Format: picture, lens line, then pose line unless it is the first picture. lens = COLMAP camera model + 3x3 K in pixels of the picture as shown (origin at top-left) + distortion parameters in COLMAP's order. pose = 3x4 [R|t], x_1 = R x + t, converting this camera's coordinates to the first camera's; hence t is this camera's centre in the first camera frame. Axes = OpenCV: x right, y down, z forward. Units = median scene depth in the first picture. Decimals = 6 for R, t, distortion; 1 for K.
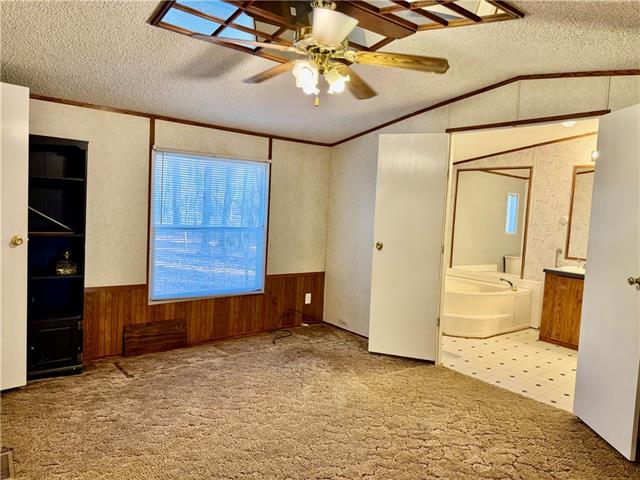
lens RADIAL K [[452.5, 0, 321.0], [0, 452.5, 240.9], [0, 0, 1]] dist [0.100290, -0.125282]
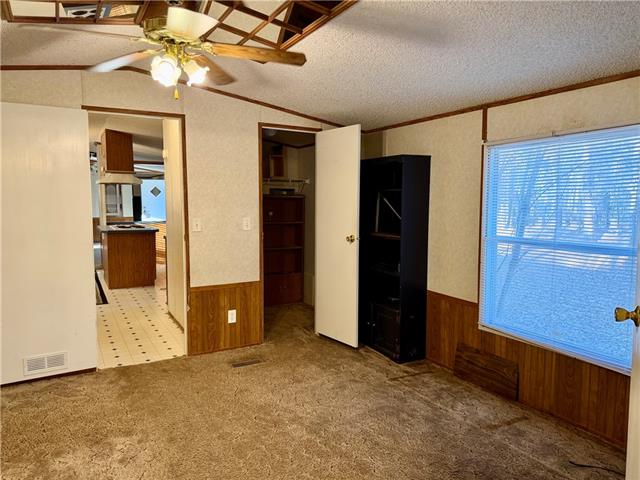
lens RADIAL K [[452.5, 0, 321.0], [0, 452.5, 240.9], [0, 0, 1]] dist [0.100290, -0.125282]
pose [[-0.156124, 0.042197, -0.986836, 0.513852], [-0.086625, 0.994653, 0.056236, -0.046082], [0.983932, 0.094264, -0.151633, 0.839611]]
